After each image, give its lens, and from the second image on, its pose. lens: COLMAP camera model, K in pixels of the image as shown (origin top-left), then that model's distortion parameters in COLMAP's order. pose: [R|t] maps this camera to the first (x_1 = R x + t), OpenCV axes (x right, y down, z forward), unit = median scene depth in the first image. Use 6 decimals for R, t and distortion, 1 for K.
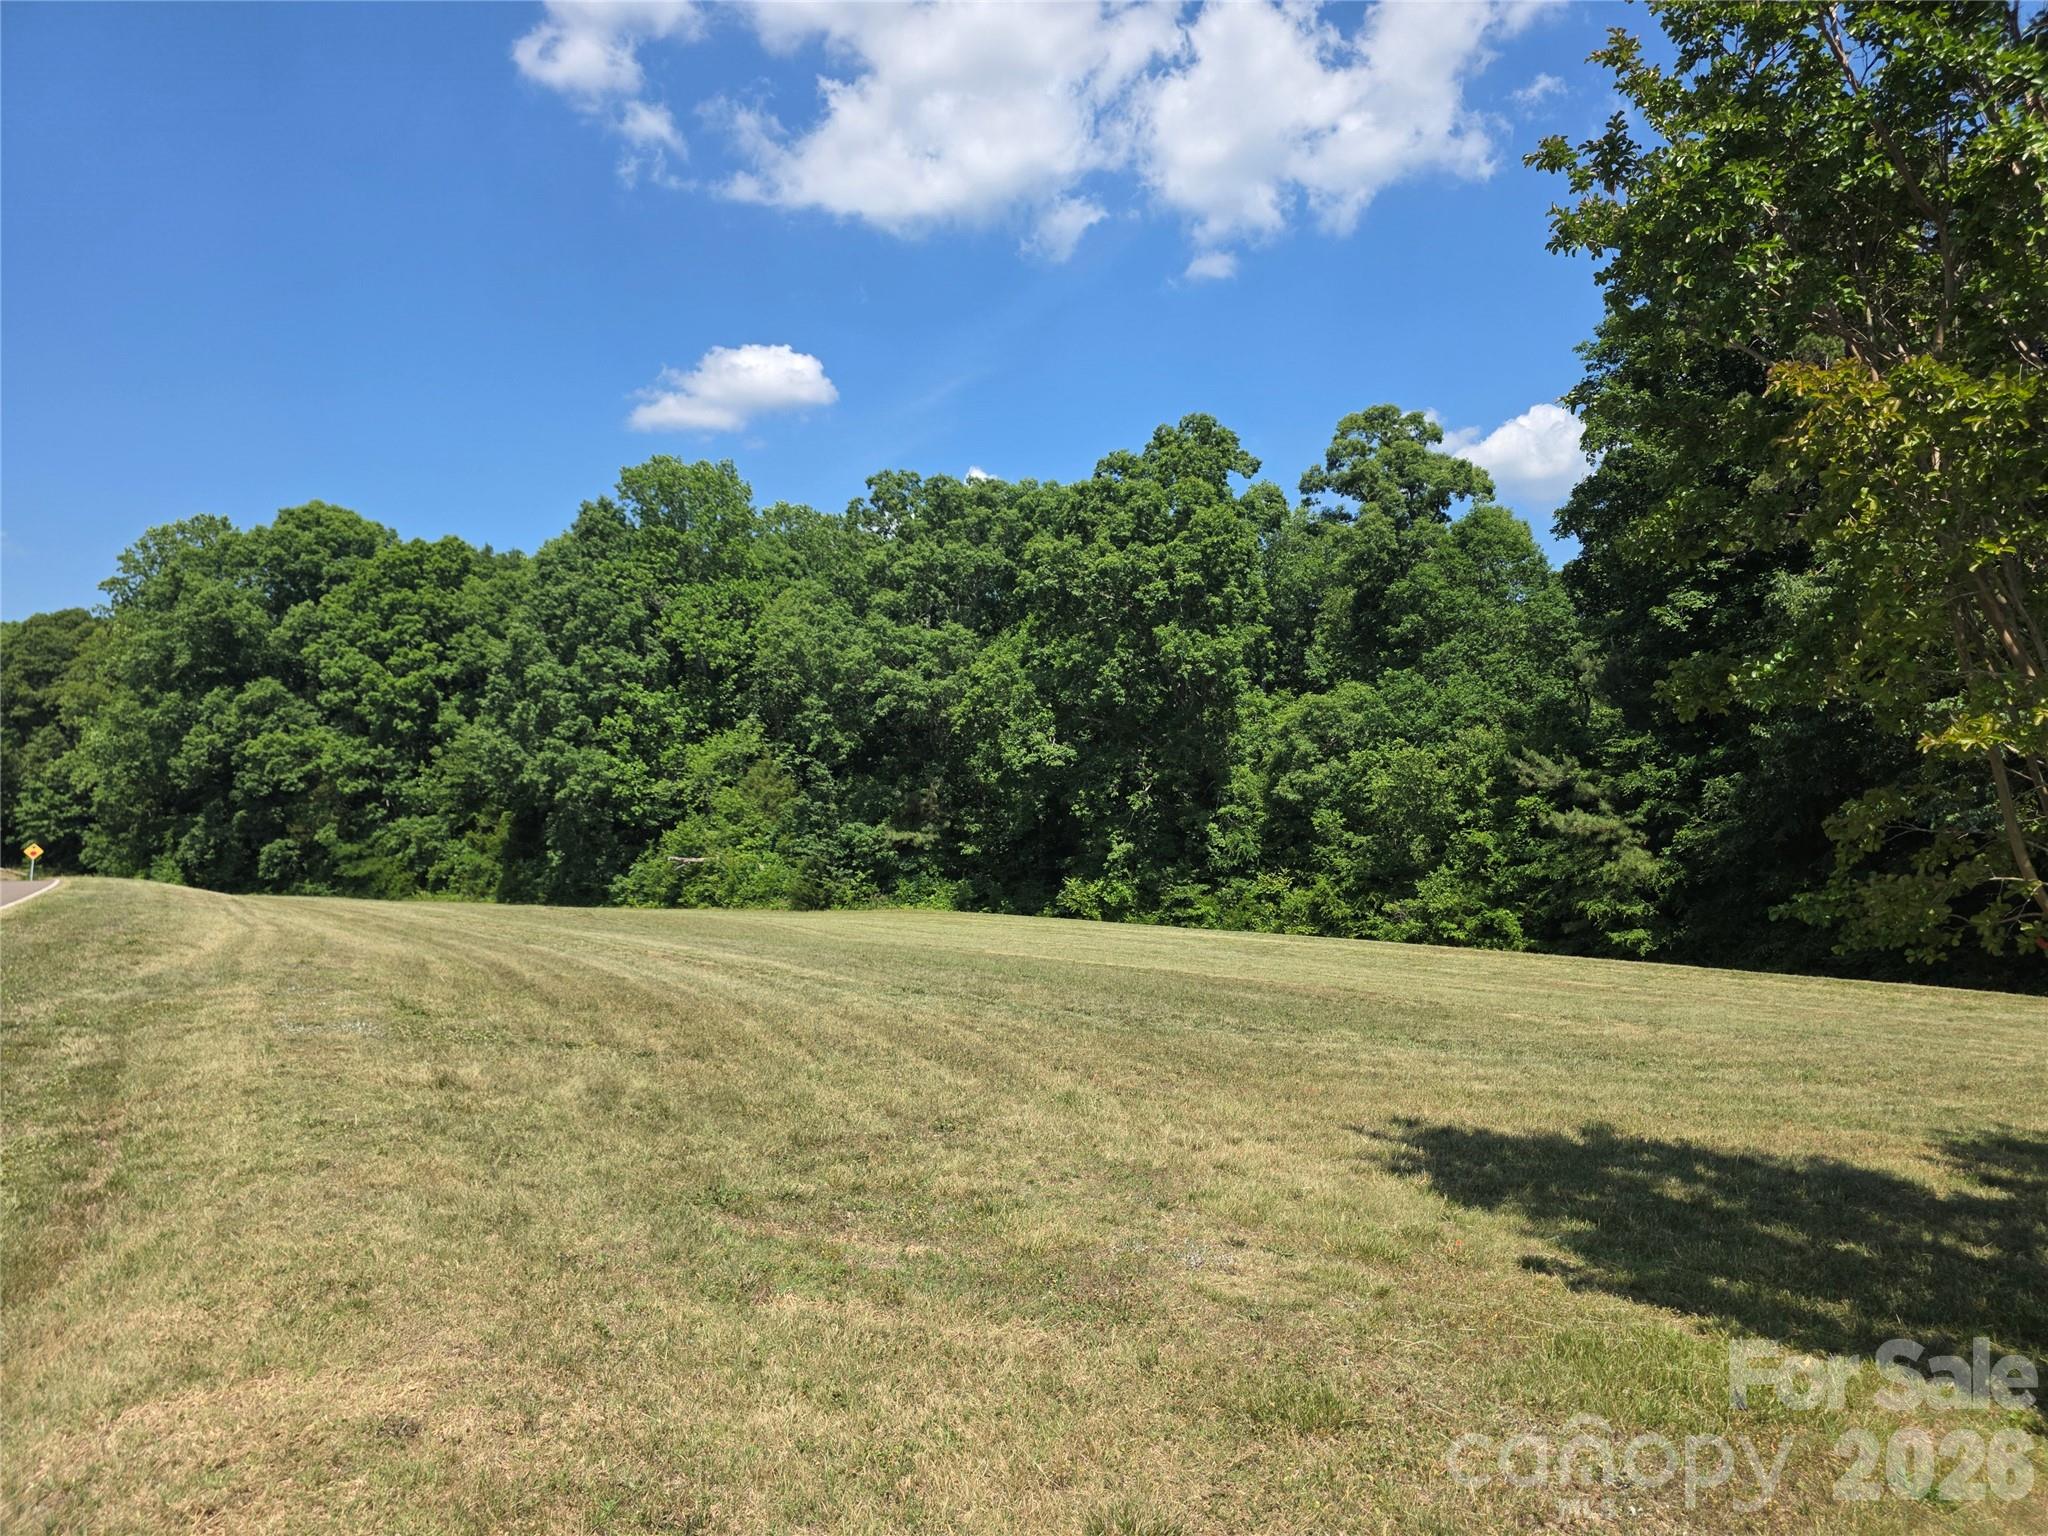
lens RADIAL K [[1375.4, 0, 1007.5], [0, 1375.4, 765.9], [0, 0, 1]] dist [0.023463, -0.005990]
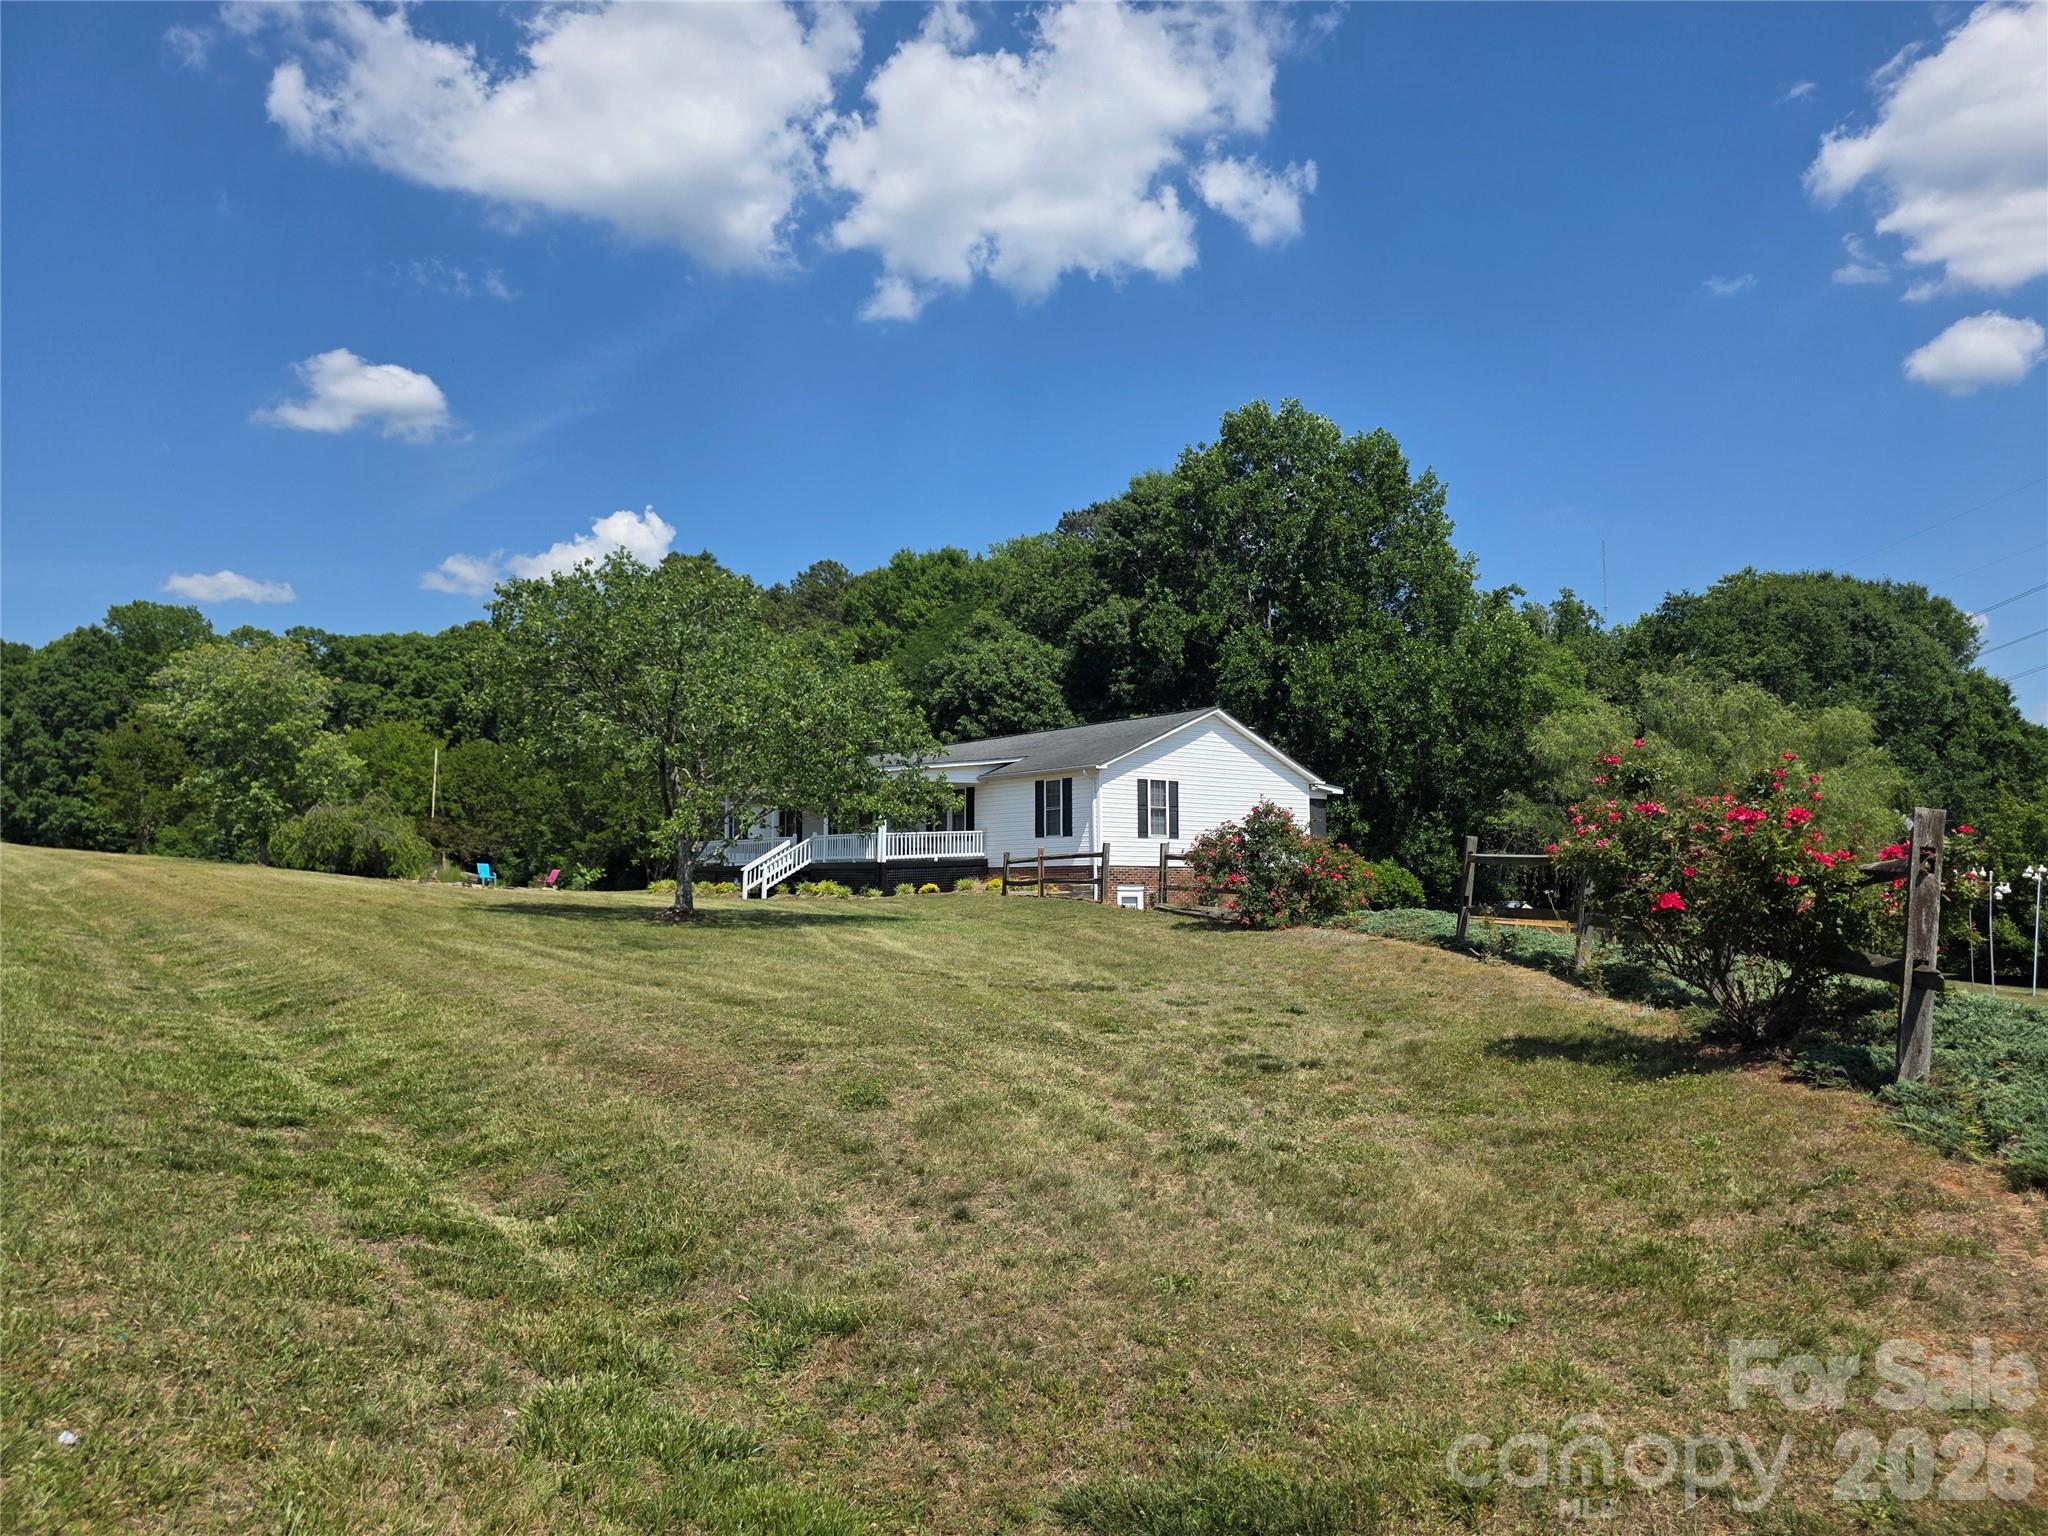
lens RADIAL K [[1375.4, 0, 1062.9], [0, 1375.4, 759.2], [0, 0, 1]] dist [0.023463, -0.005990]
pose [[0.962478, 0.039647, 0.268447, 0.335064], [-0.031185, 0.998875, -0.035713, -0.032691], [-0.269561, 0.026002, 0.962632, -0.762704]]
